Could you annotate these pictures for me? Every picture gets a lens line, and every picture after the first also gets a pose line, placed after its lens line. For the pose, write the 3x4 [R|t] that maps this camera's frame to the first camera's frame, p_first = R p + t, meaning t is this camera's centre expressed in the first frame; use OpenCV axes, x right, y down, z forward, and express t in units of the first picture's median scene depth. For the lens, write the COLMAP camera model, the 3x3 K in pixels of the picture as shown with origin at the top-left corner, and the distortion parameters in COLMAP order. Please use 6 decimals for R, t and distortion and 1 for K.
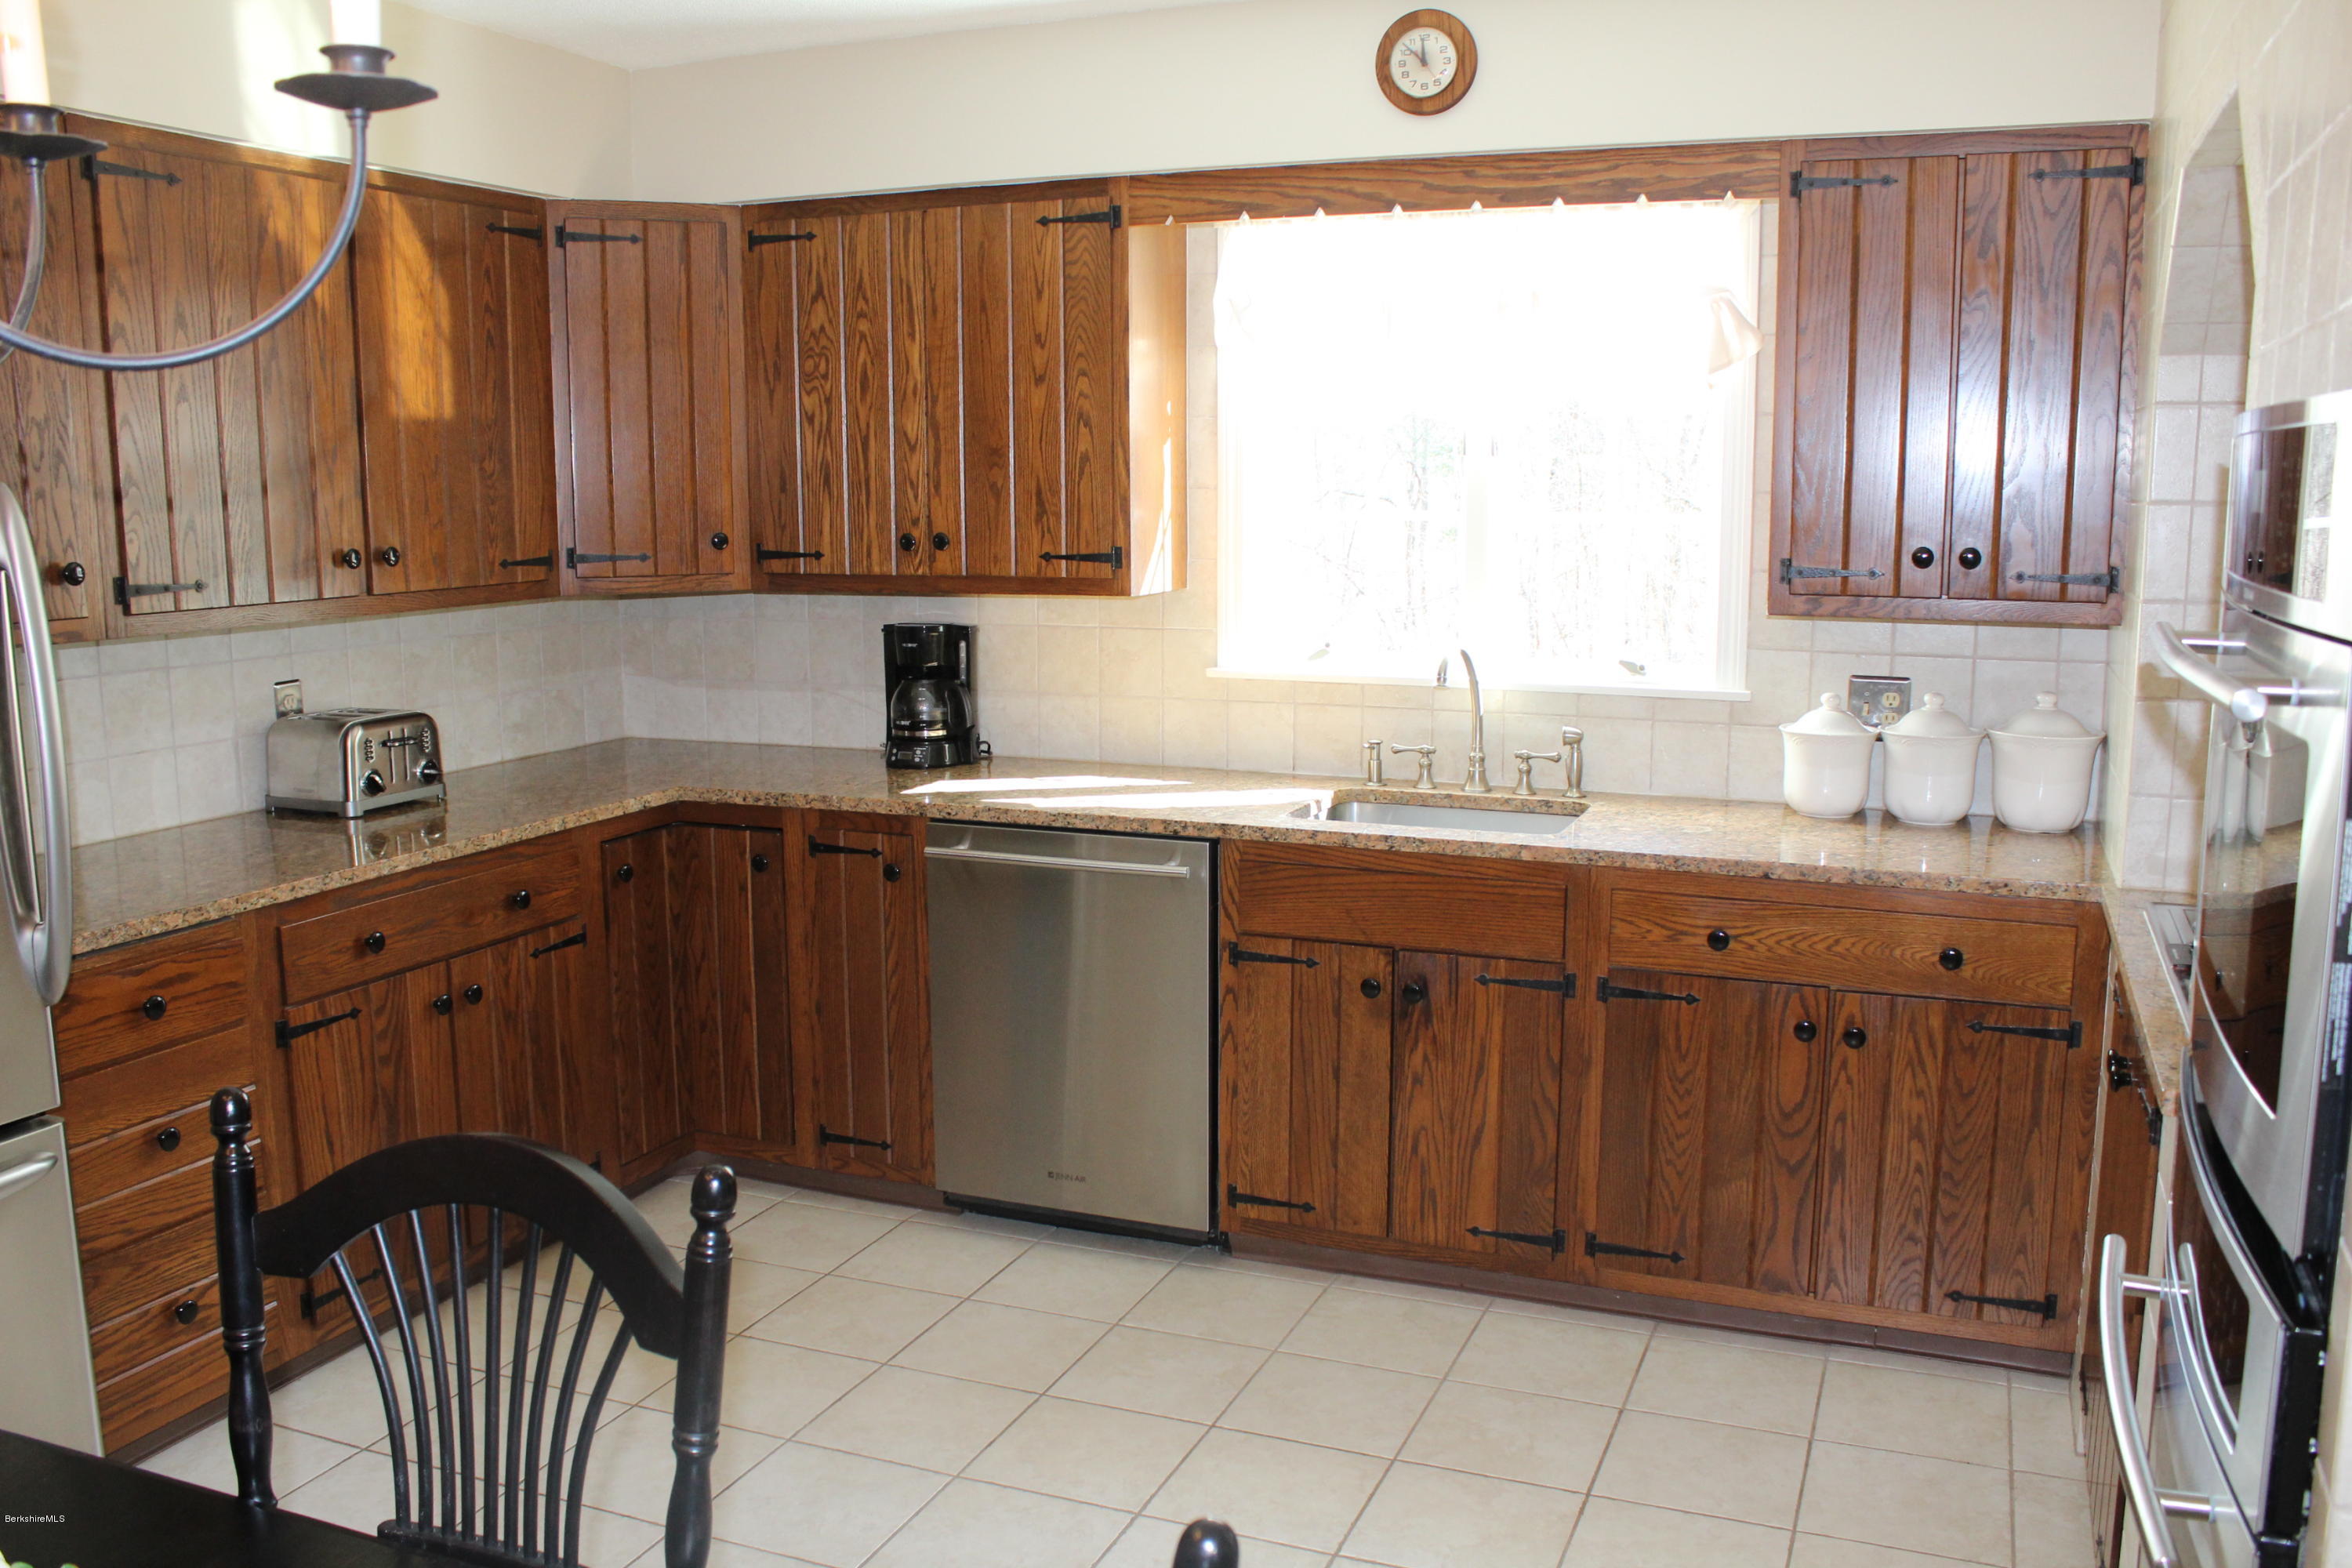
lens RADIAL K [[1968.1, 0, 1174.6], [0, 1968.1, 797.7], [0, 0, 1]] dist [-0.154281, 0.133717]
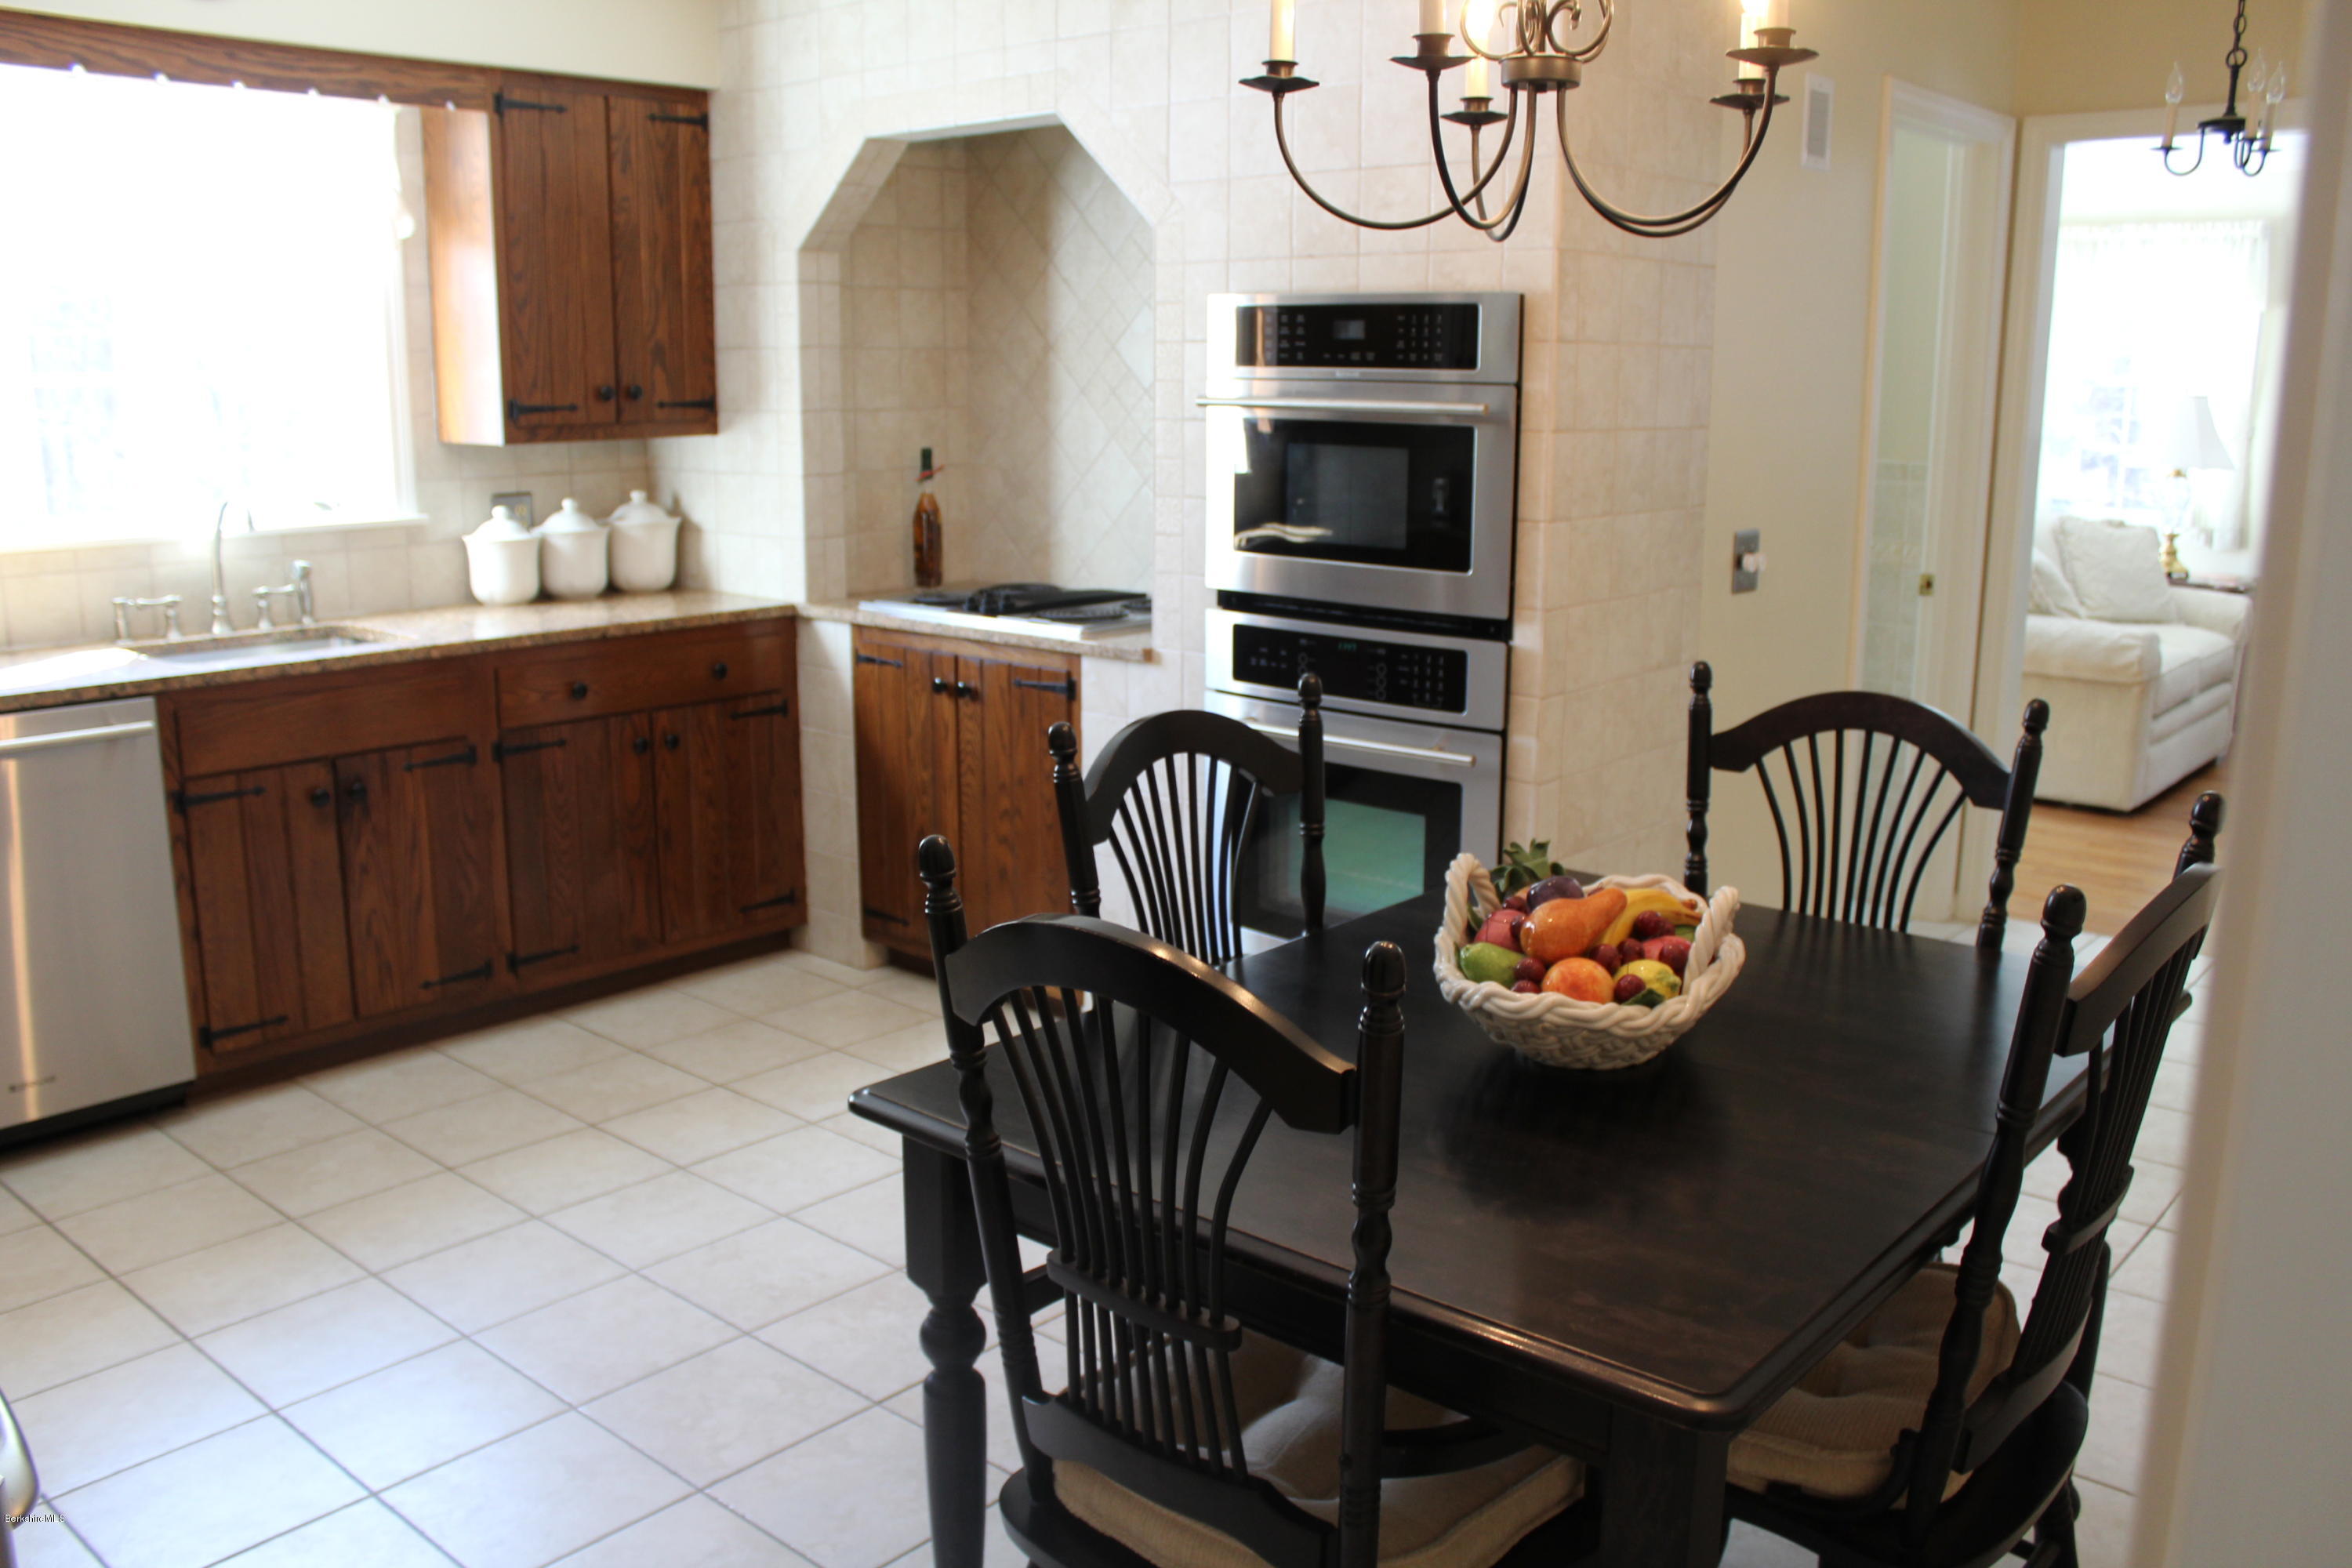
lens RADIAL K [[1968.1, 0, 1191.9], [0, 1968.1, 779.2], [0, 0, 1]] dist [-0.154281, 0.133717]
pose [[0.320383, -0.193288, 0.927359, -0.778324], [0.146405, 0.977303, 0.153118, -0.007741], [-0.935906, 0.086713, 0.341409, 0.173320]]
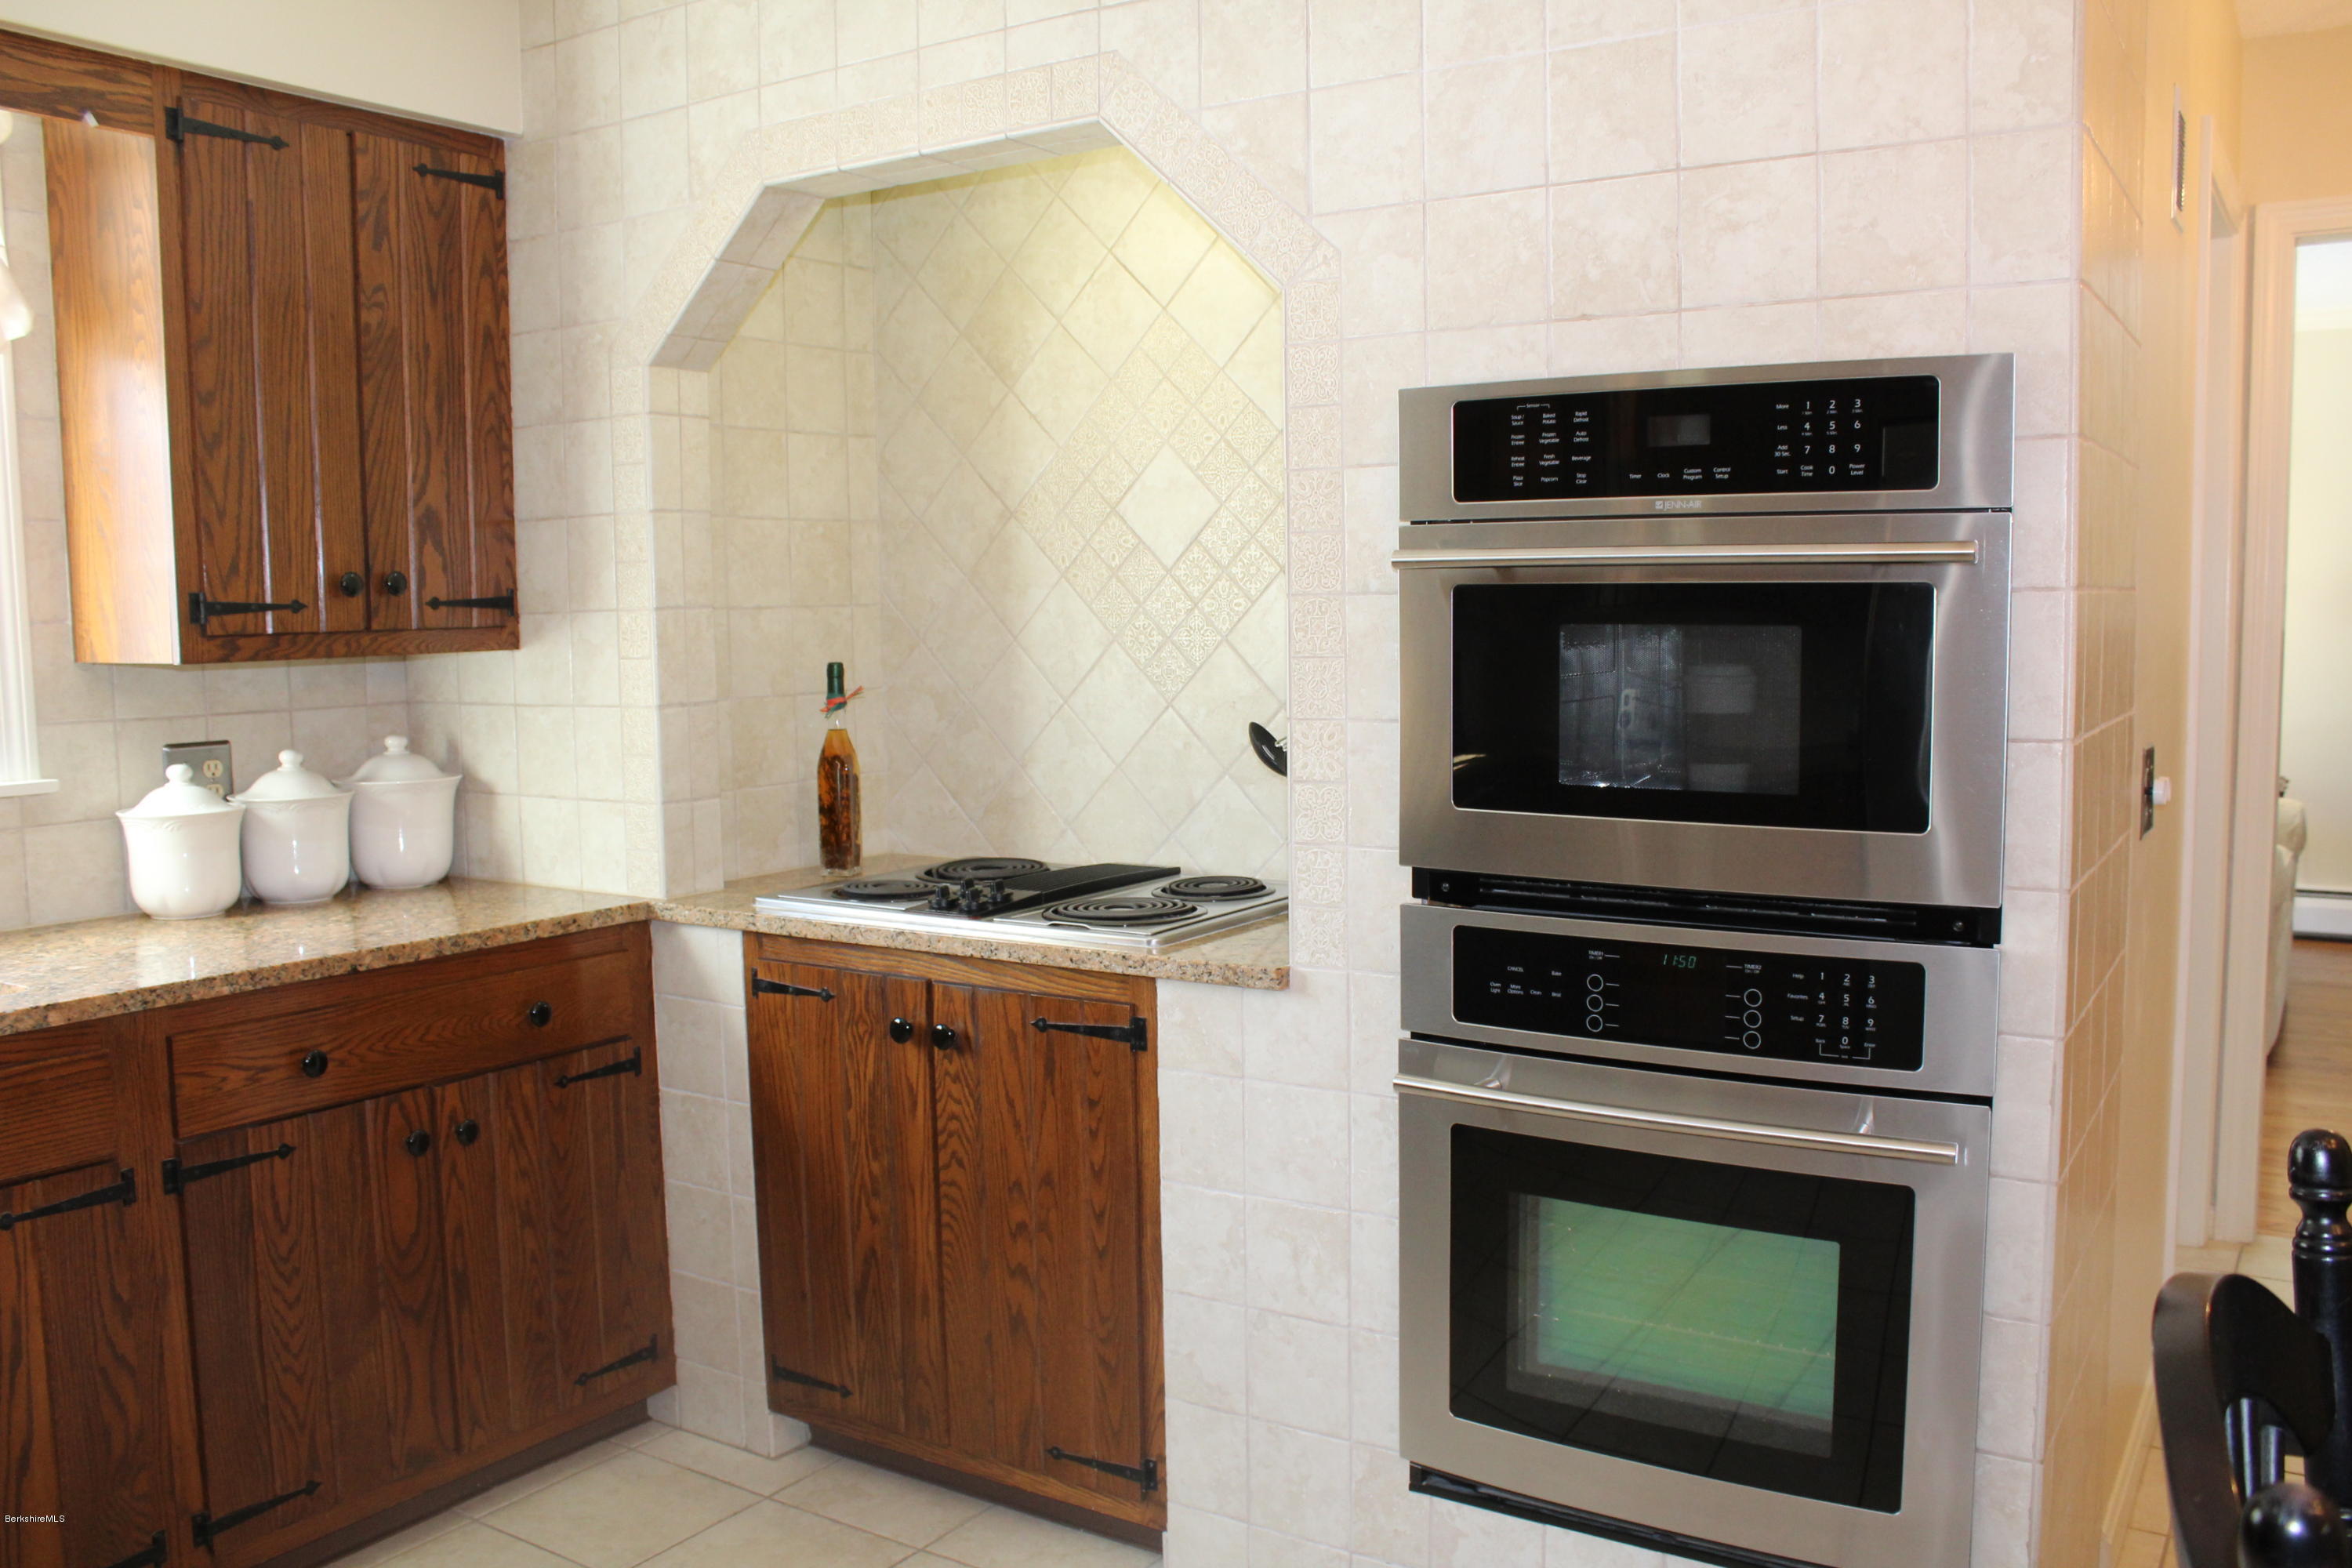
lens RADIAL K [[1968.1, 0, 1185.3], [0, 1968.1, 794.4], [0, 0, 1]] dist [-0.154281, 0.133717]
pose [[0.184527, -0.097685, 0.977961, -0.390193], [0.171168, 0.983036, 0.065895, -0.024016], [-0.967807, 0.155236, 0.198118, 0.472408]]
